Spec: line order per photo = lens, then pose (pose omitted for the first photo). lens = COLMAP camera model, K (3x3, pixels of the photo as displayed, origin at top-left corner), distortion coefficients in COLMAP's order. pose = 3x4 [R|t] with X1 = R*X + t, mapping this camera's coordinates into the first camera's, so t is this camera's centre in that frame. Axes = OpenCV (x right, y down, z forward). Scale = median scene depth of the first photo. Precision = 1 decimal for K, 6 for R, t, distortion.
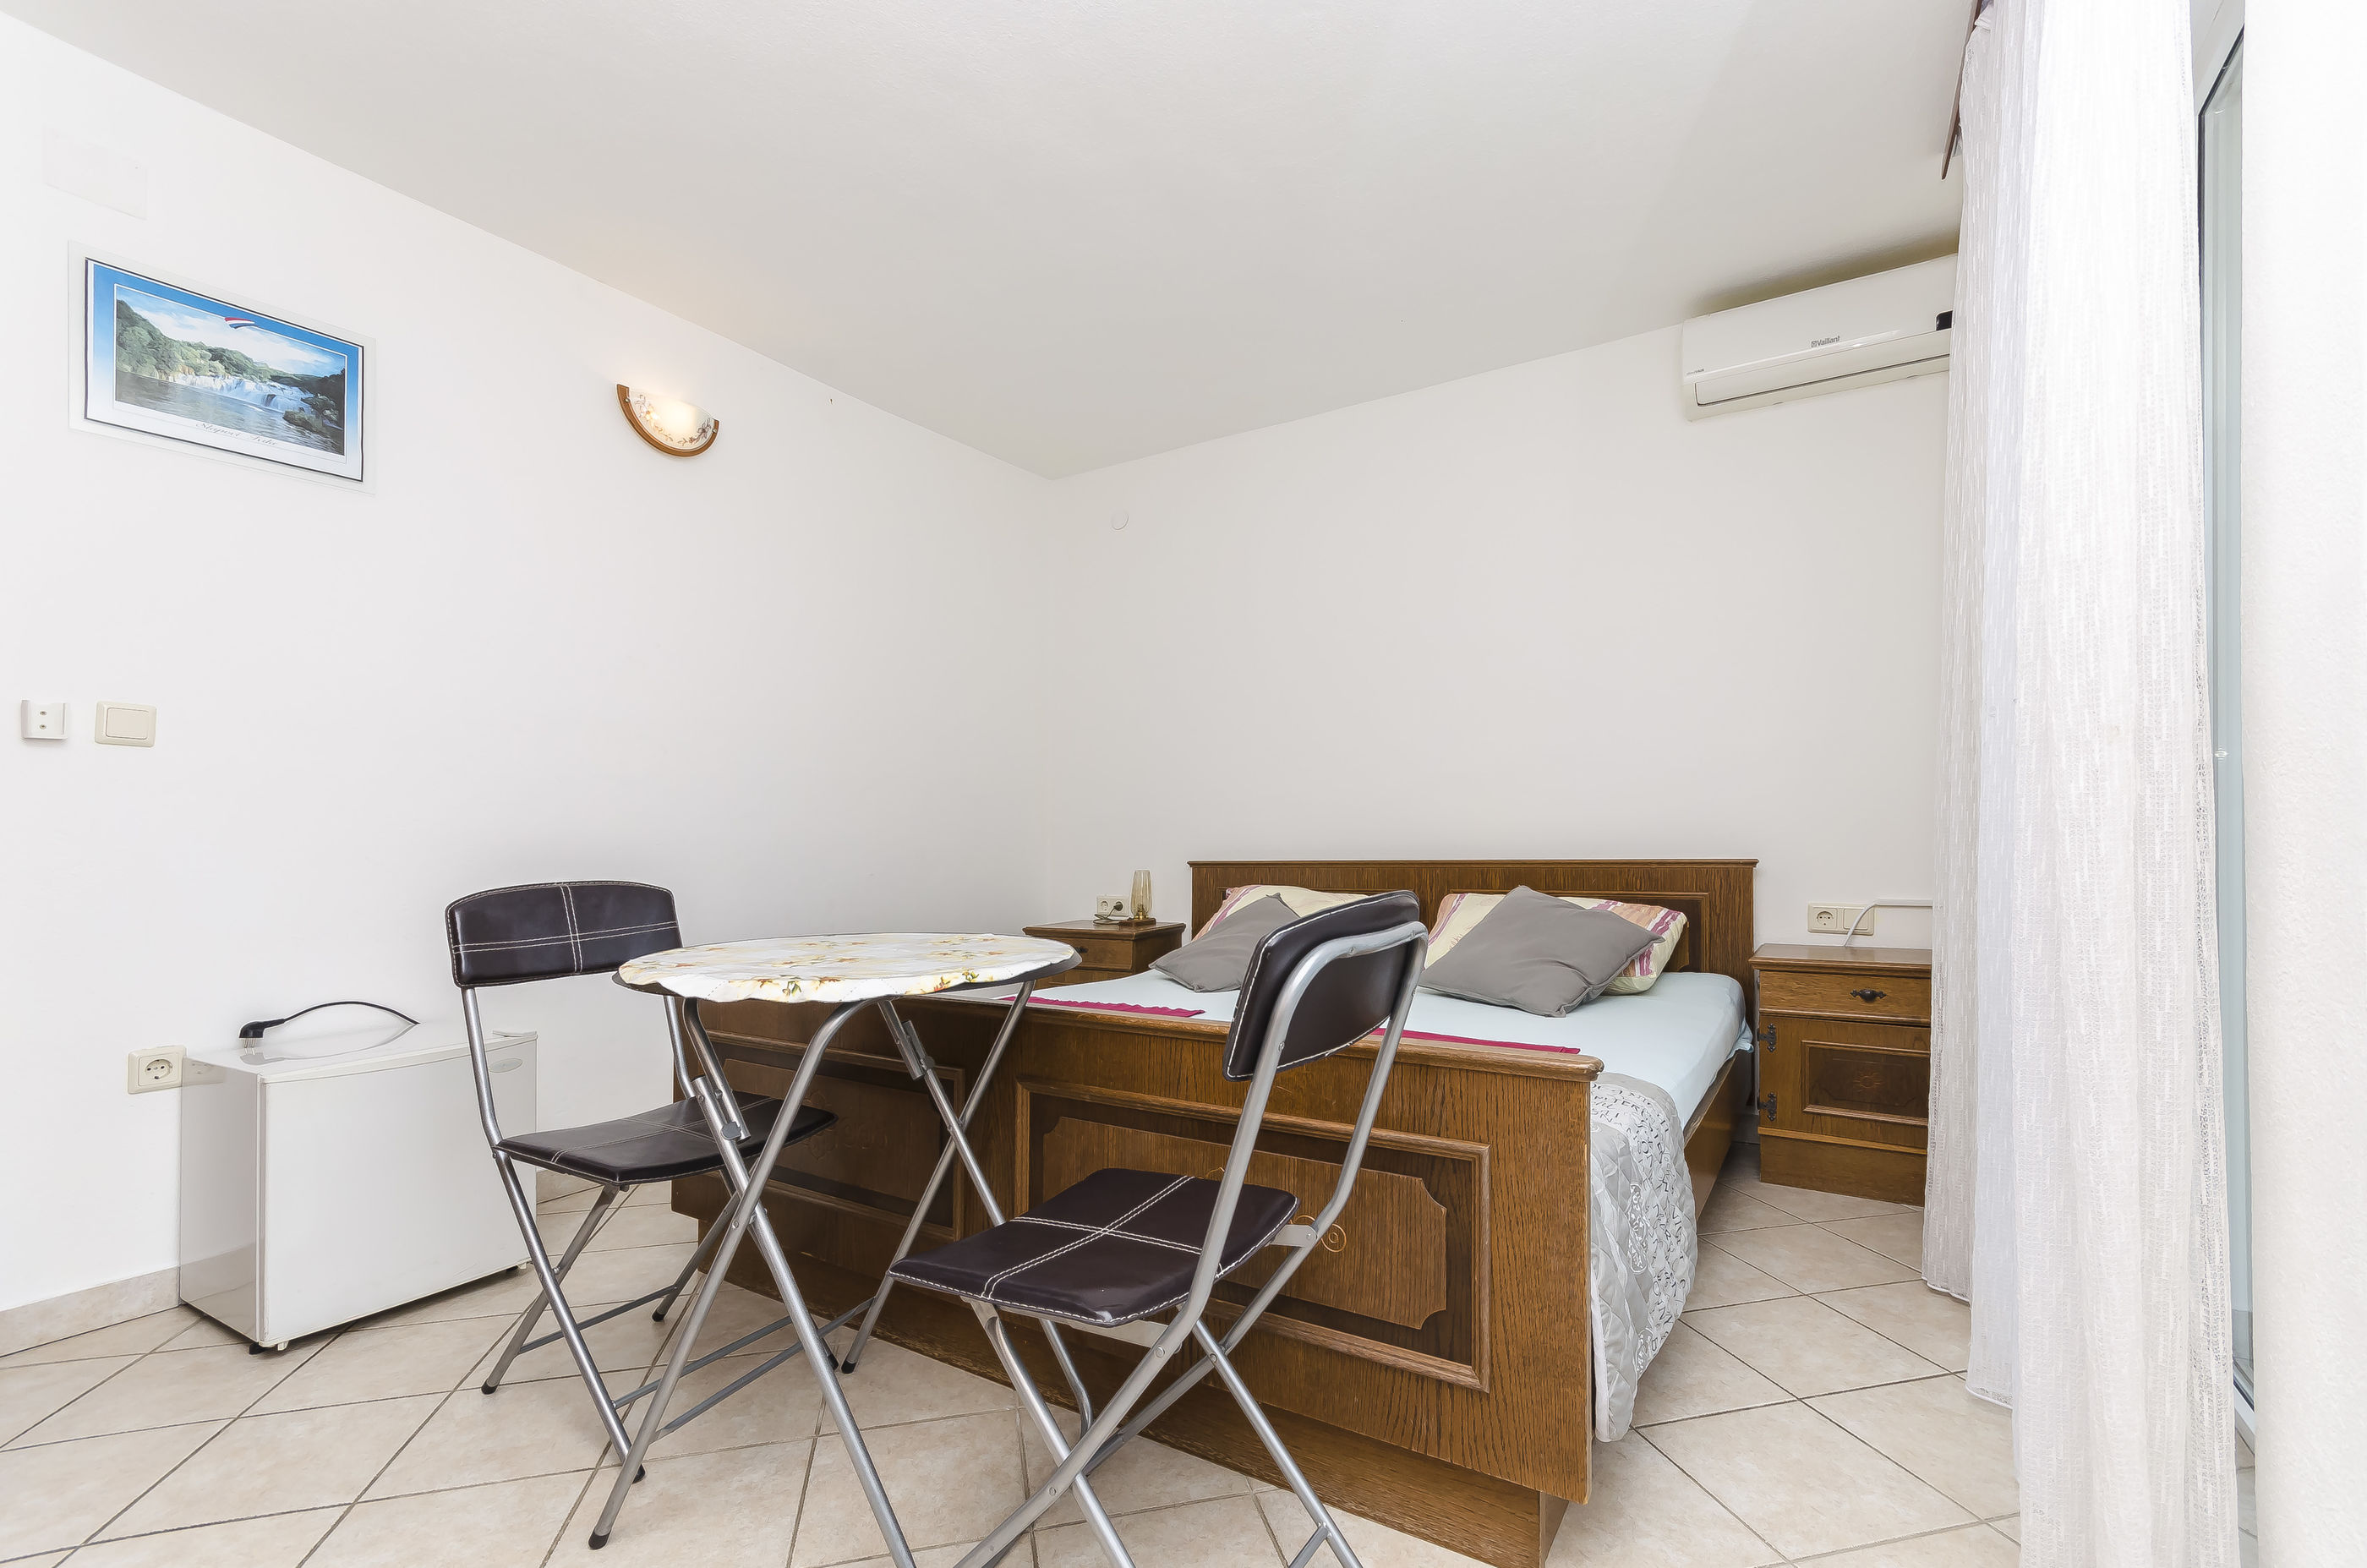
lens RADIAL K [[1040.8, 0, 1202.1], [0, 1040.8, 814.9], [0, 0, 1]] dist [0.014466, -0.006335]
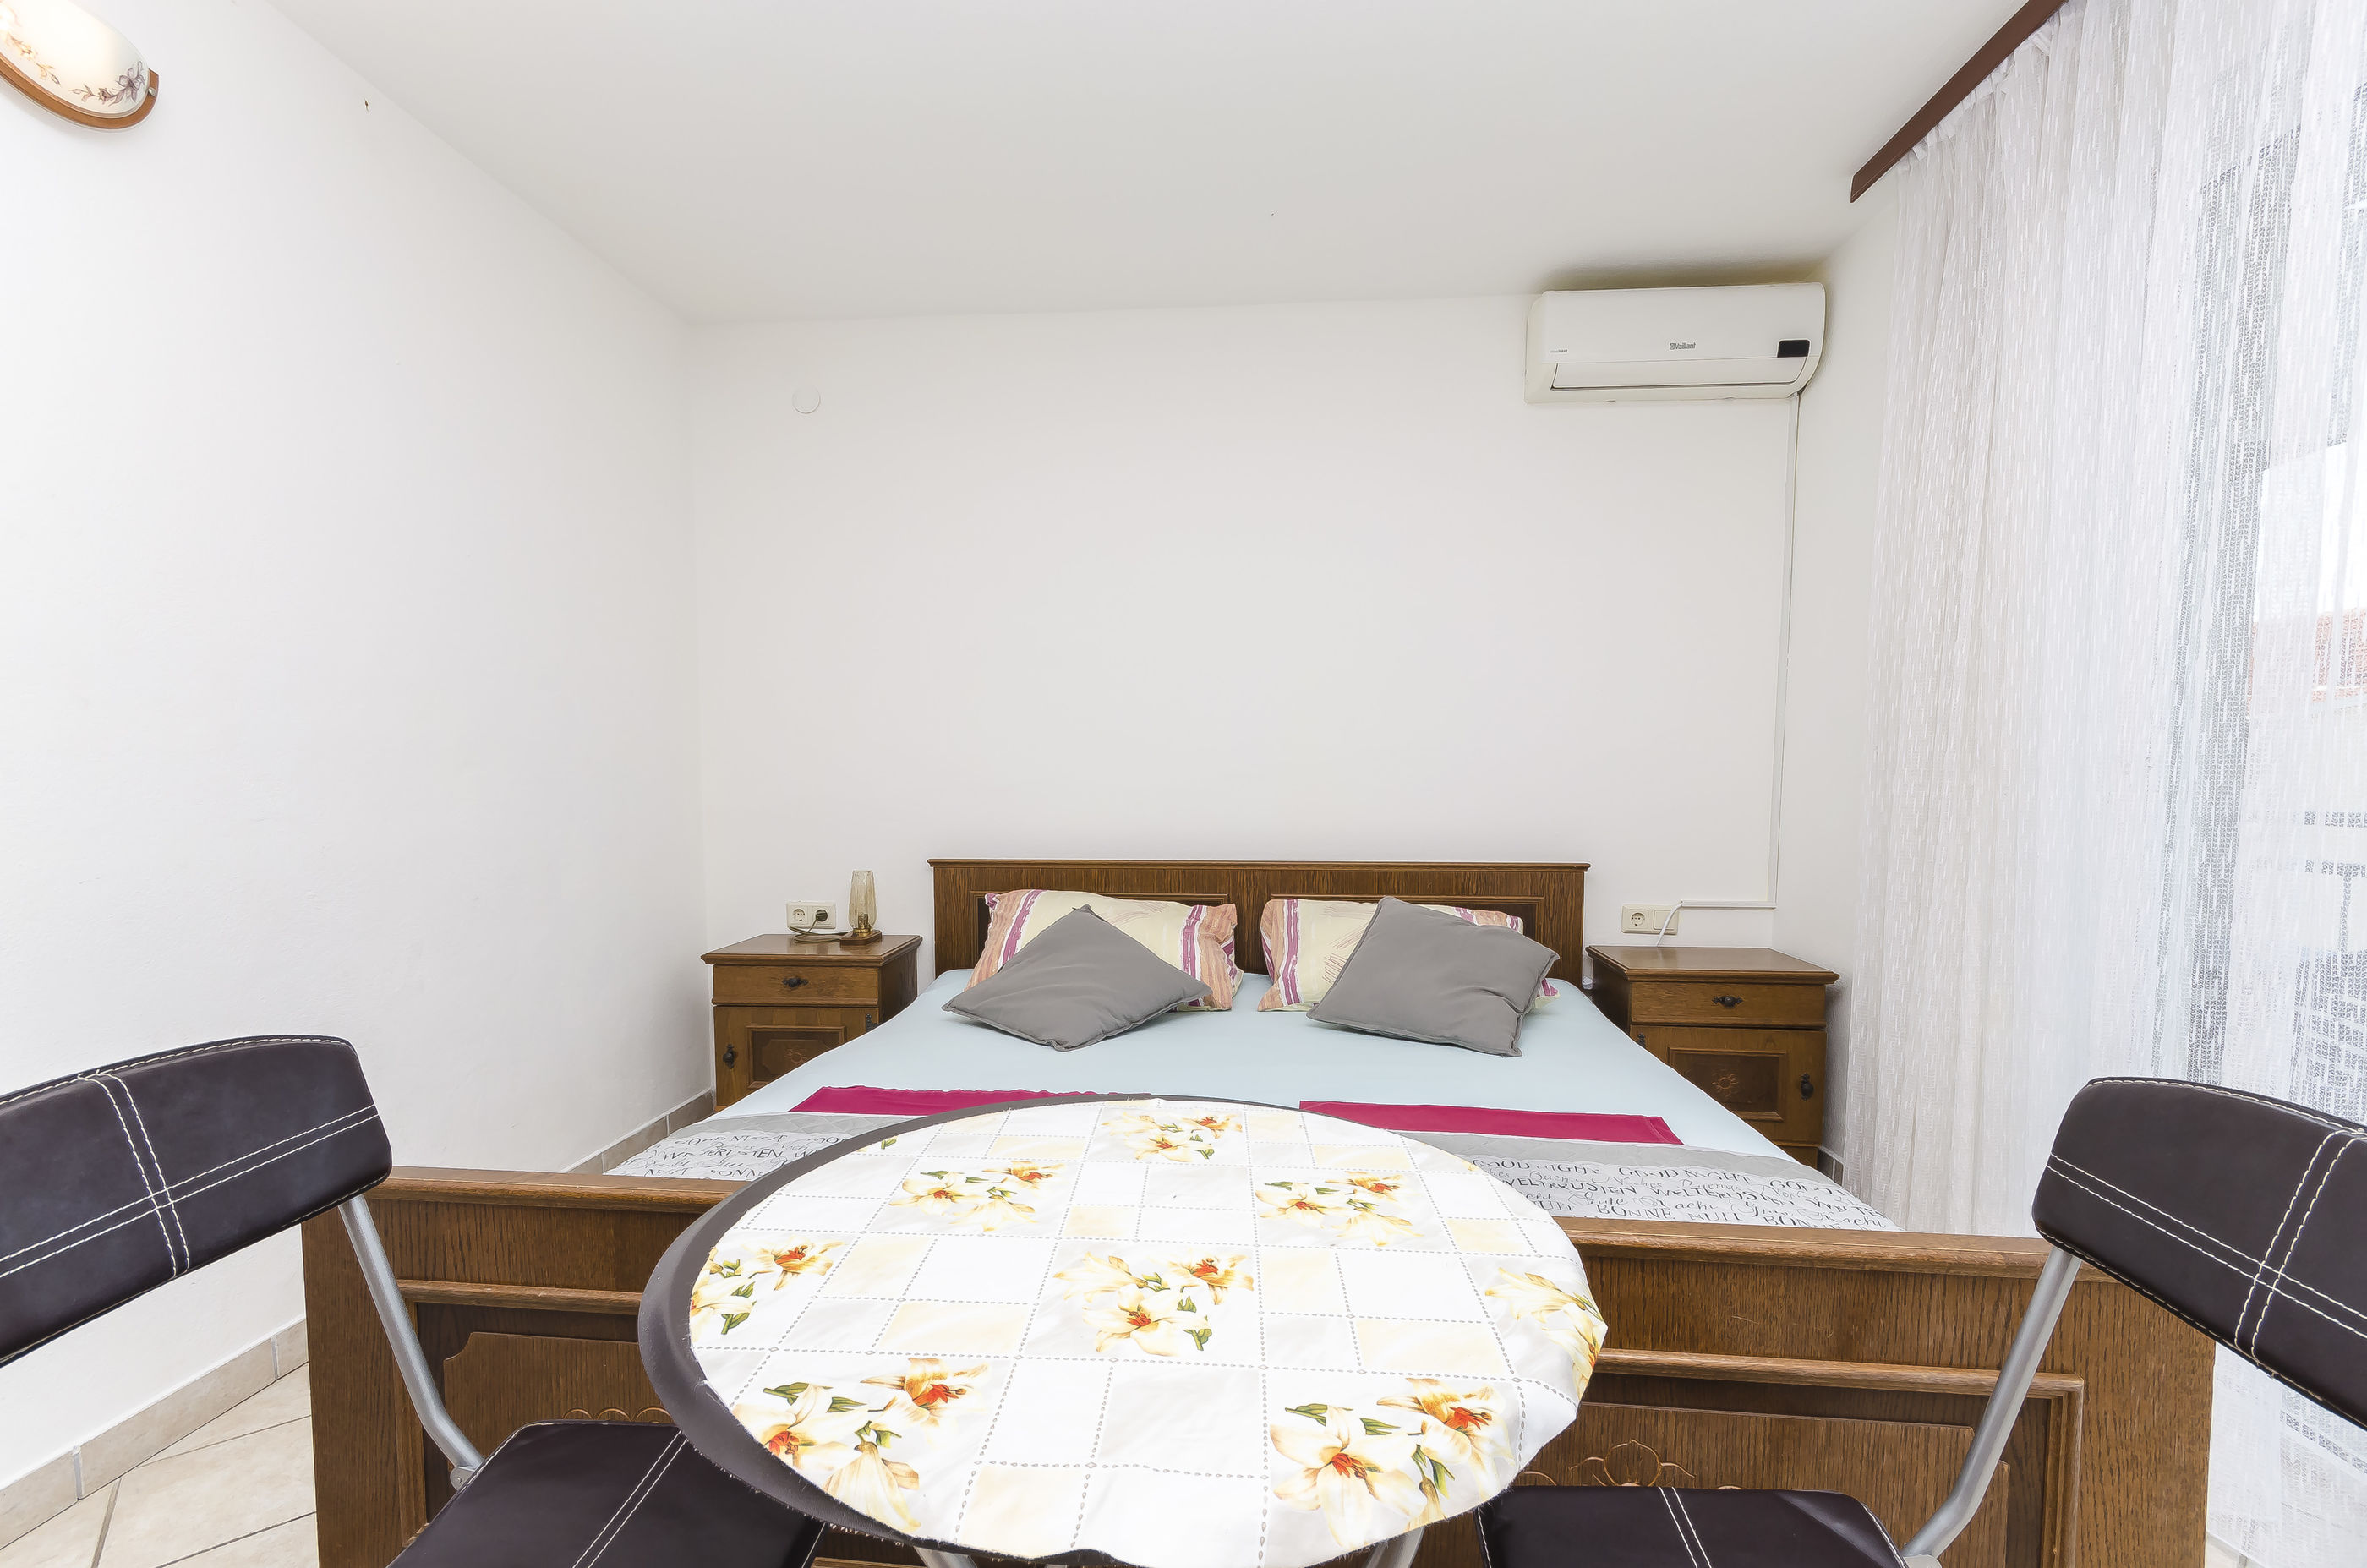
lens RADIAL K [[1035.4, 0, 1184.7], [0, 1035.4, 853.3], [0, 0, 1]] dist [0.004135, 0.000546]
pose [[0.891030, -0.019996, 0.453503, -0.358570], [-0.022528, 0.995850, 0.088172, -0.062242], [-0.453384, -0.088781, 0.886883, 0.379546]]
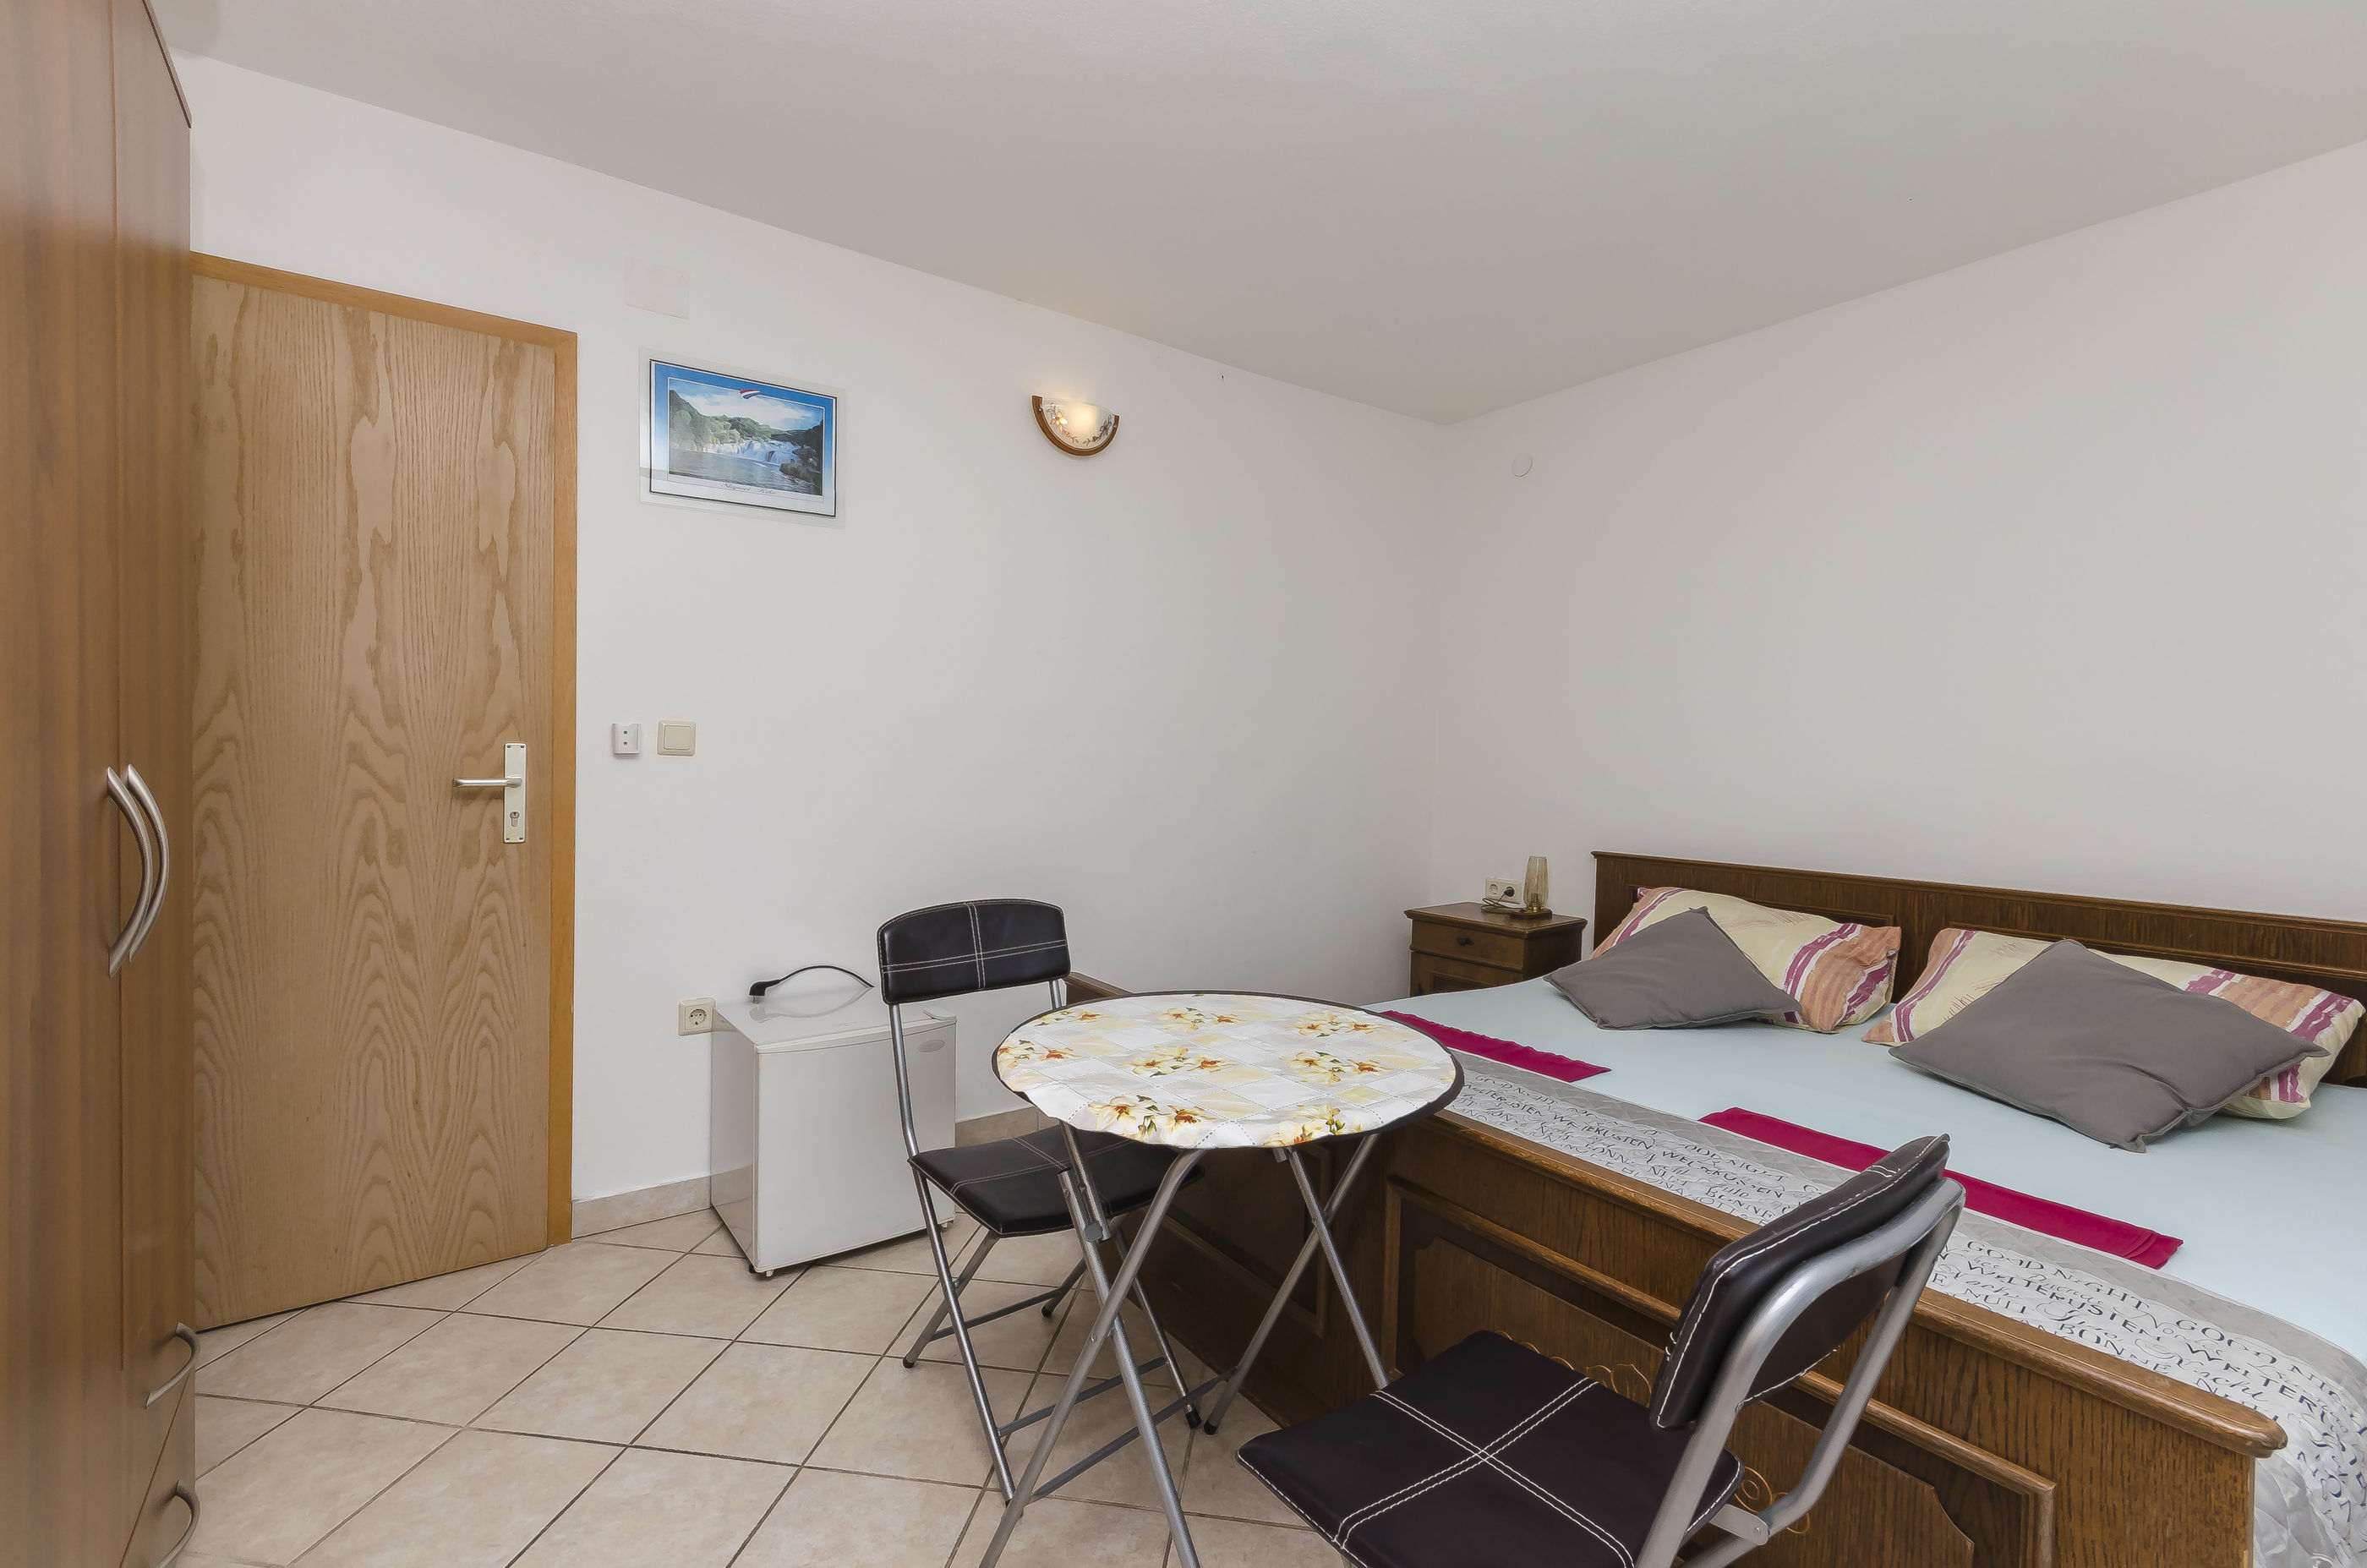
lens RADIAL K [[1043.1, 0, 1178.1], [0, 1043.1, 767.4], [0, 0, 1]] dist [0.001159, 0.001410]
pose [[0.925116, 0.029007, -0.378575, -0.010105], [-0.014230, 0.999026, 0.041775, -0.106969], [0.379418, -0.033260, 0.924628, 0.080948]]
